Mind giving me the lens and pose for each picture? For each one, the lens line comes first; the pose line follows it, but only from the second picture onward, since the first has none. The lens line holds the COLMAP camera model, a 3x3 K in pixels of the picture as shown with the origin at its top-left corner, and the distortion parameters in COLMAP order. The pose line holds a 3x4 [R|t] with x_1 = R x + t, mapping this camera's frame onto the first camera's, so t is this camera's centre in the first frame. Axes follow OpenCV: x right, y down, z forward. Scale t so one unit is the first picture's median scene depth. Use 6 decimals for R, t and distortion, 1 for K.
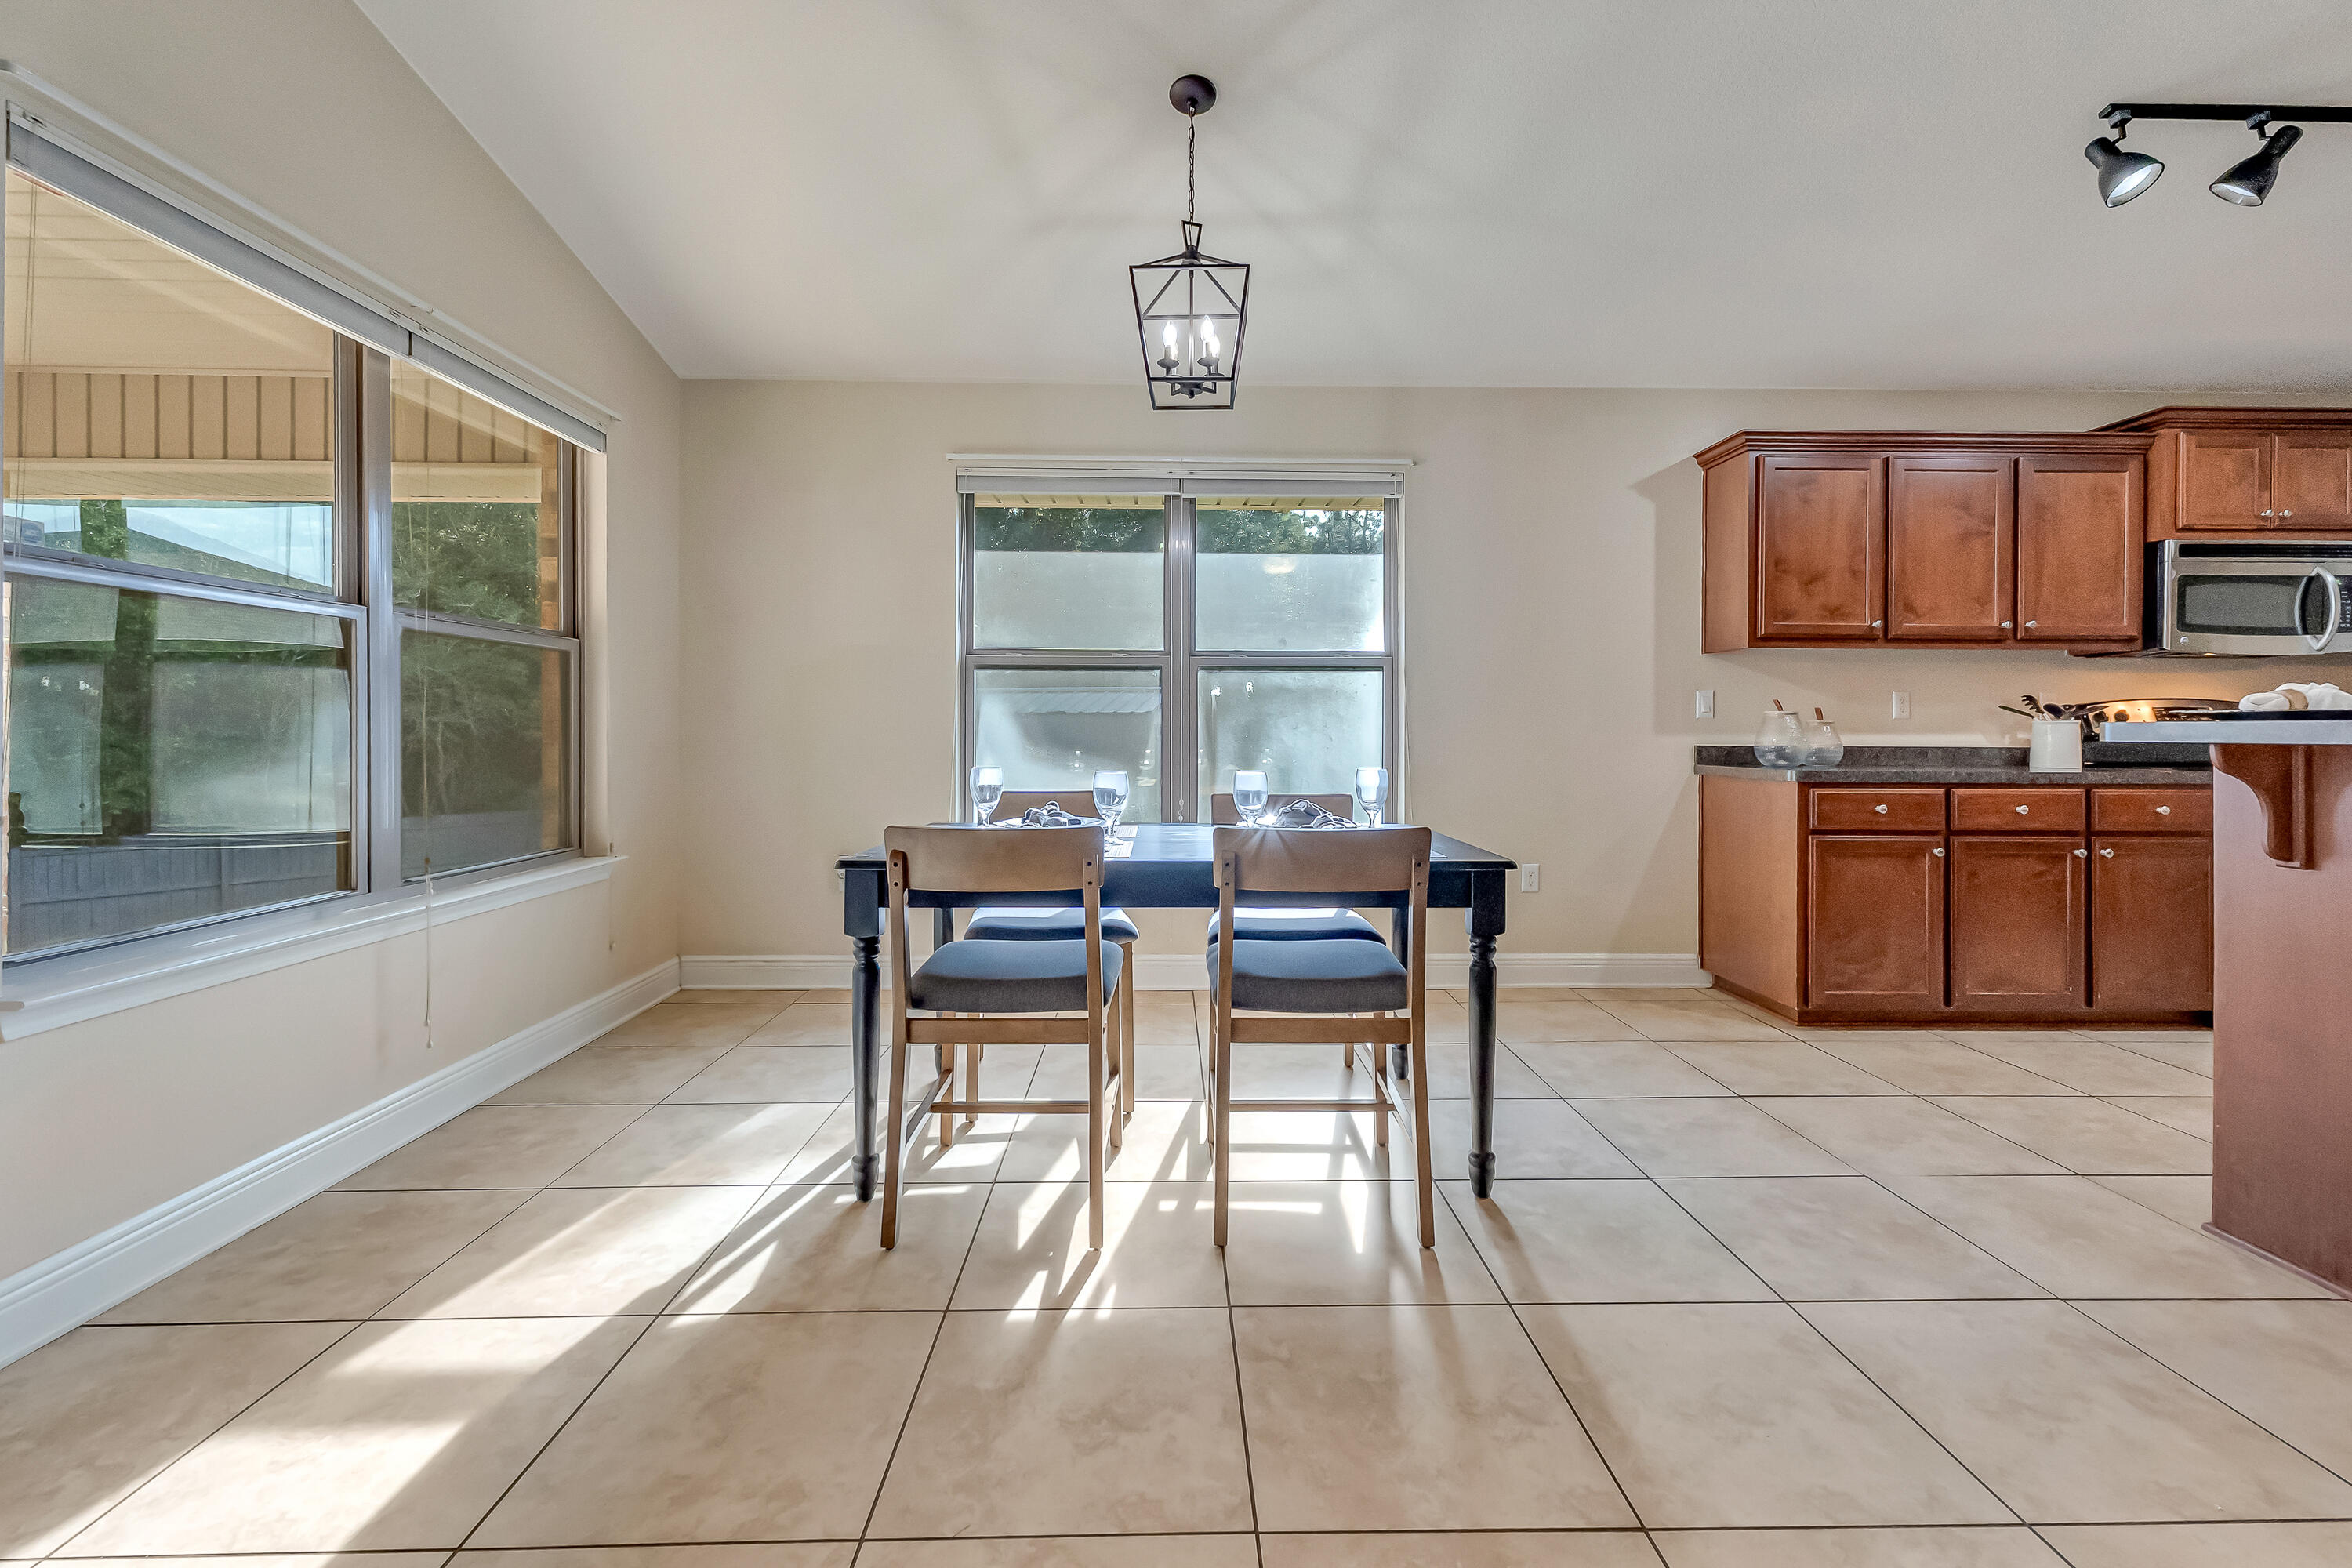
lens RADIAL K [[1015.0, 0, 1178.5], [0, 1015.0, 724.5], [0, 0, 1]] dist [0.002655, -0.000064]
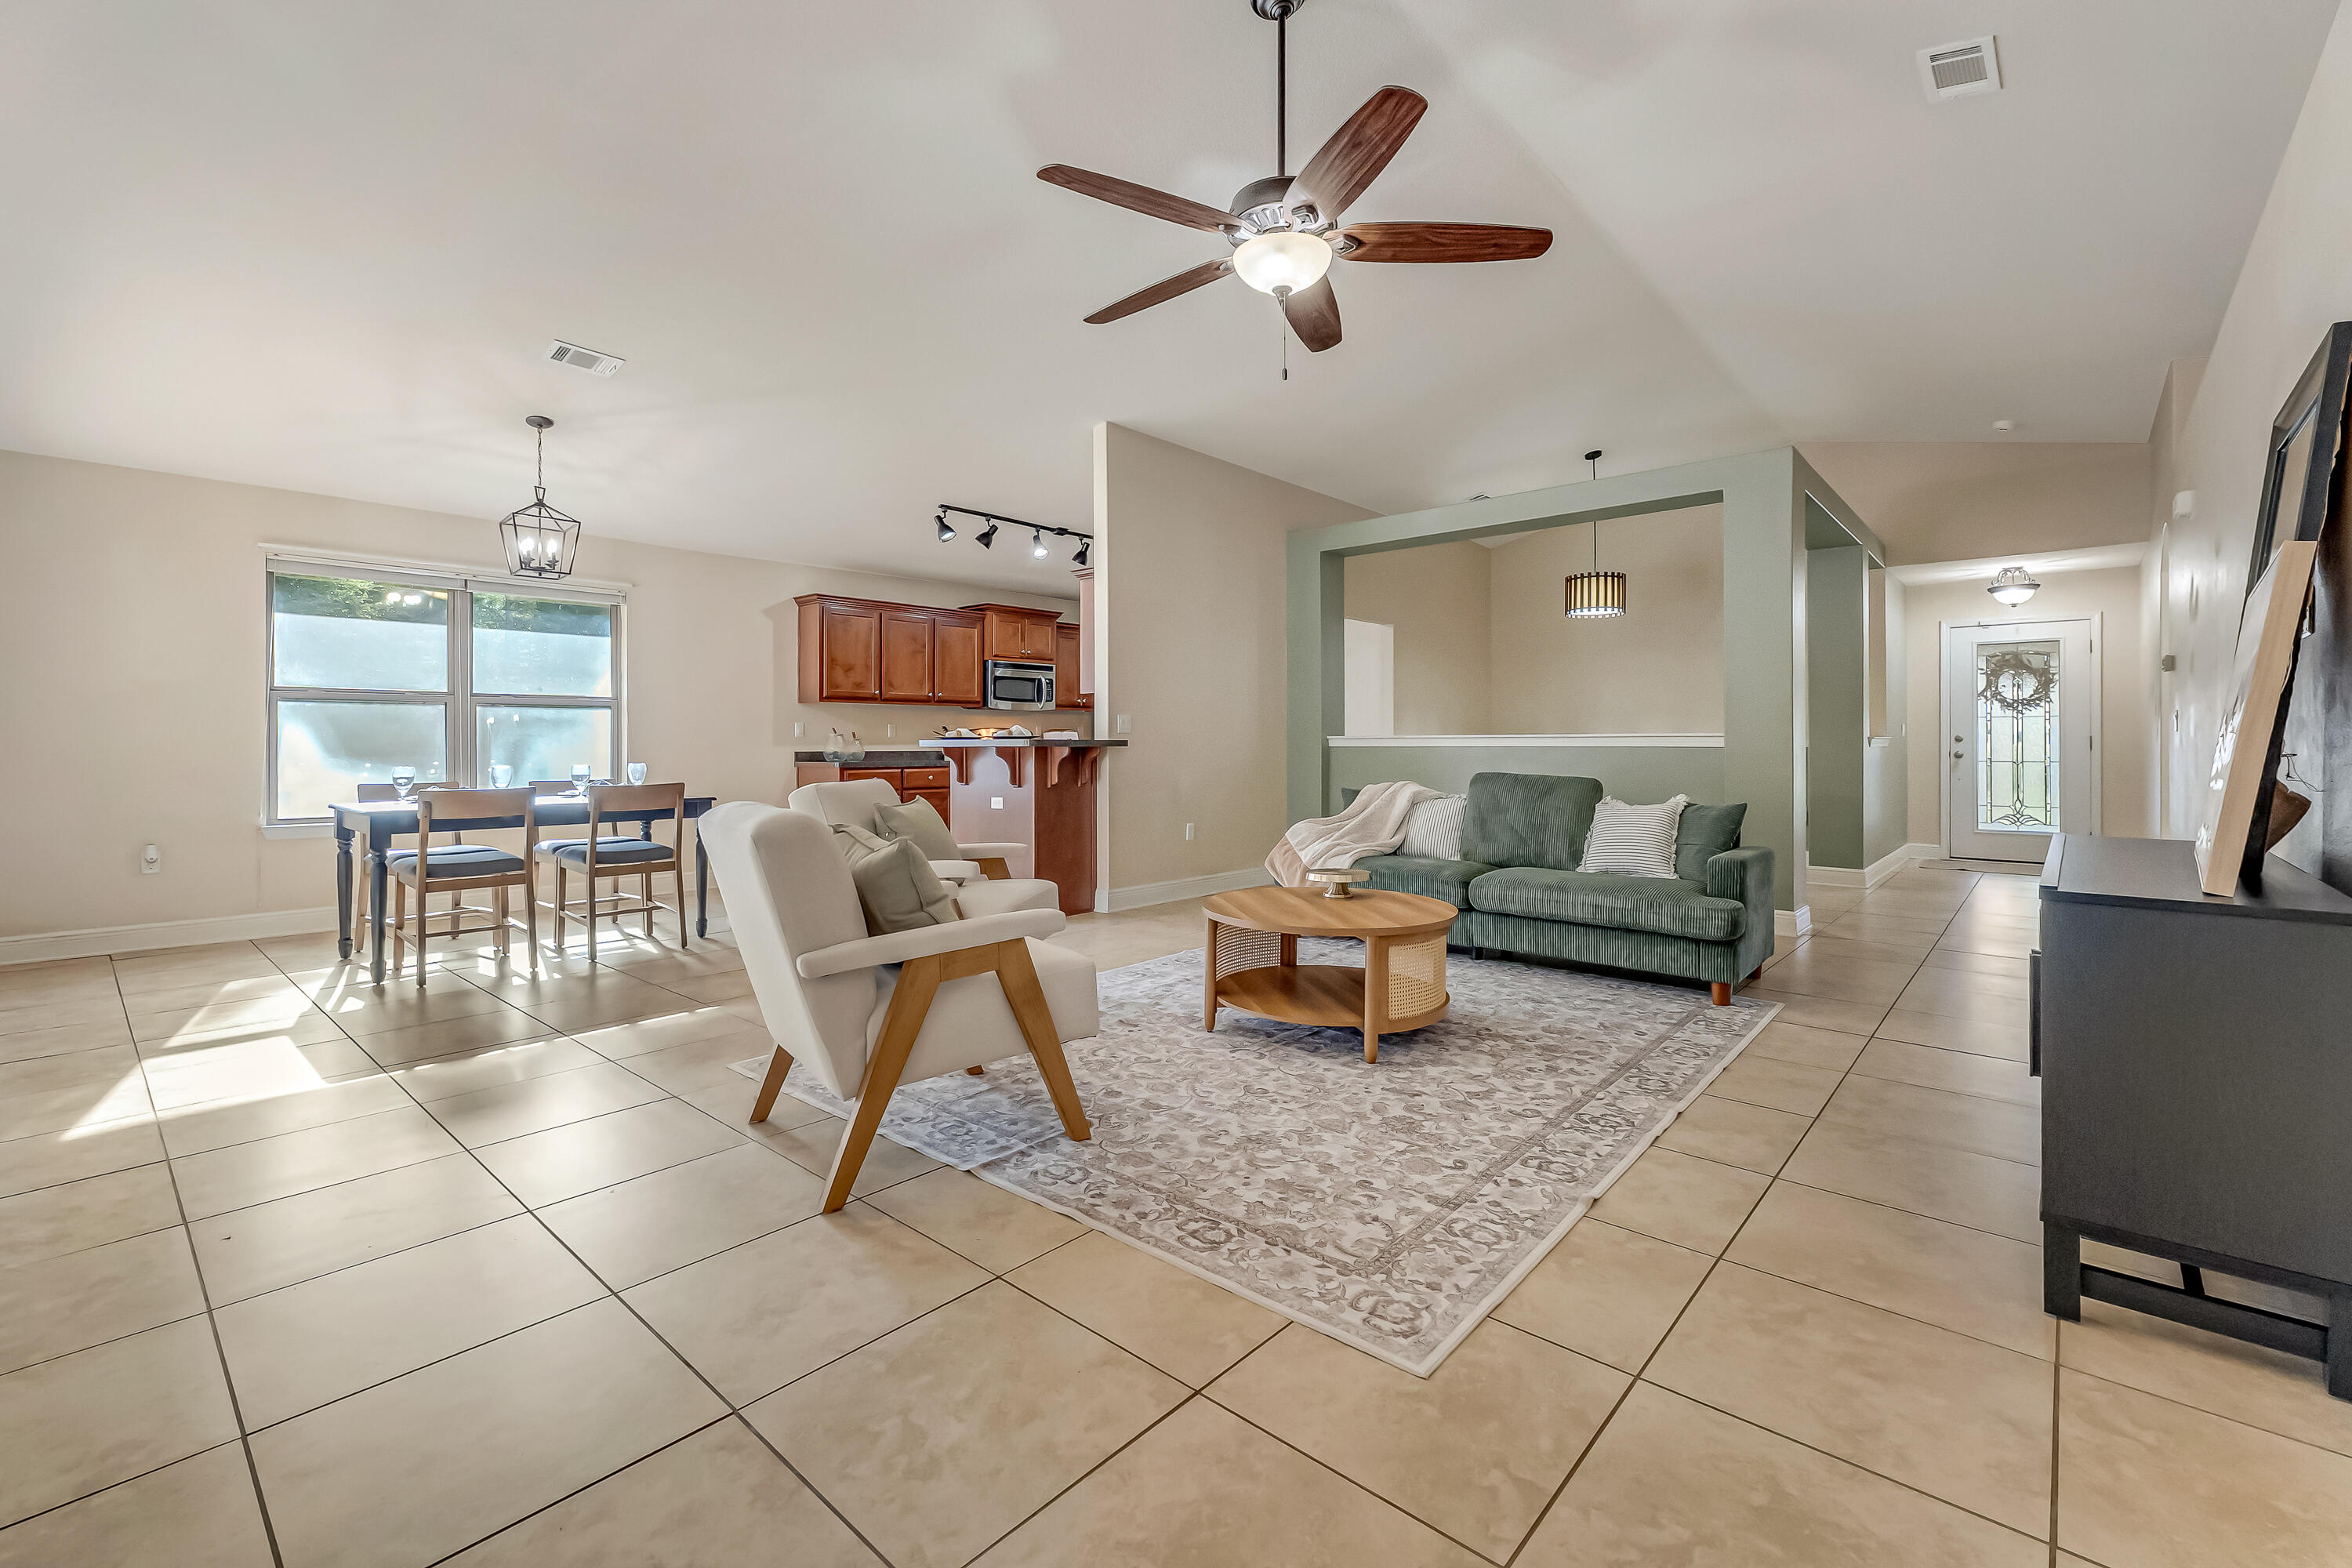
lens RADIAL K [[1010.6, 0, 1171.6], [0, 1010.6, 745.0], [0, 0, 1]] dist [0.020606, 0.000206]
pose [[0.687976, -0.007846, 0.725691, -0.410070], [0.002169, 0.999959, 0.008754, -0.007146], [-0.725730, -0.004448, 0.687965, -0.877464]]
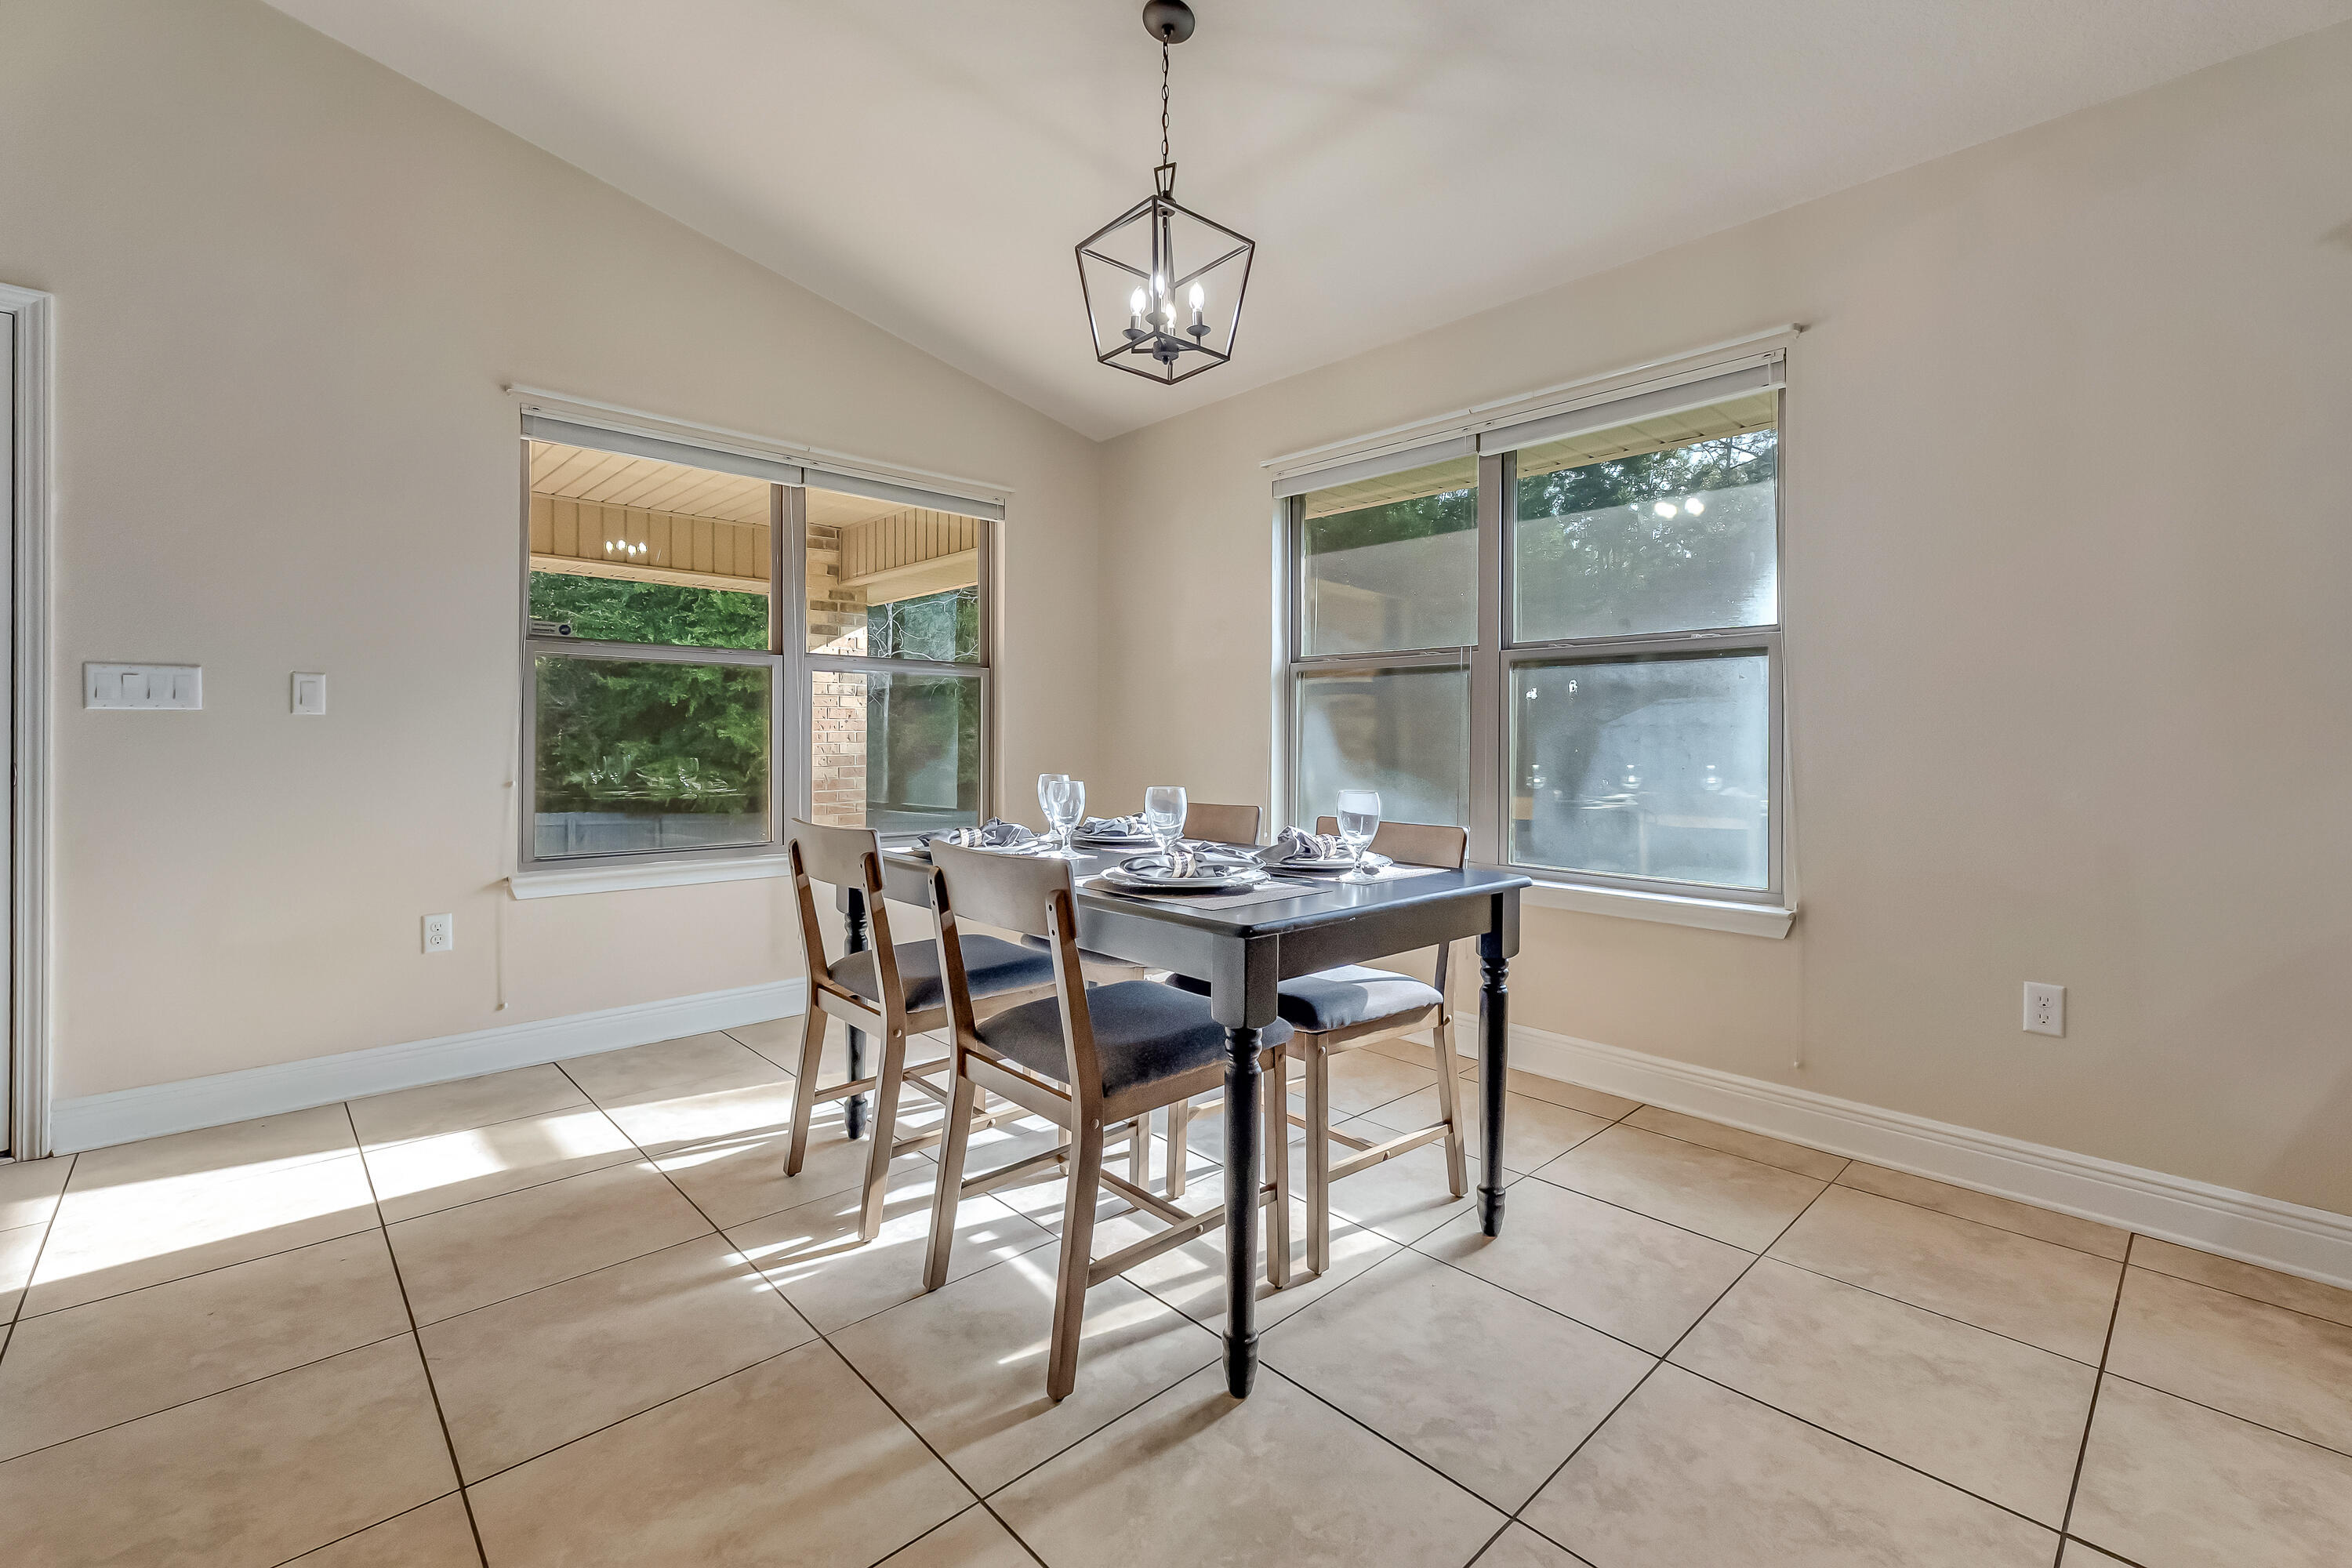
lens RADIAL K [[997.2, 0, 1179.1], [0, 997.2, 741.9], [0, 0, 1]] dist [0.002947, 0.000220]
pose [[0.668519, 0.001960, -0.743693, 0.477362], [-0.003069, 0.999995, -0.000124, 0.006458], [0.743689, 0.002365, 0.668521, 0.304695]]
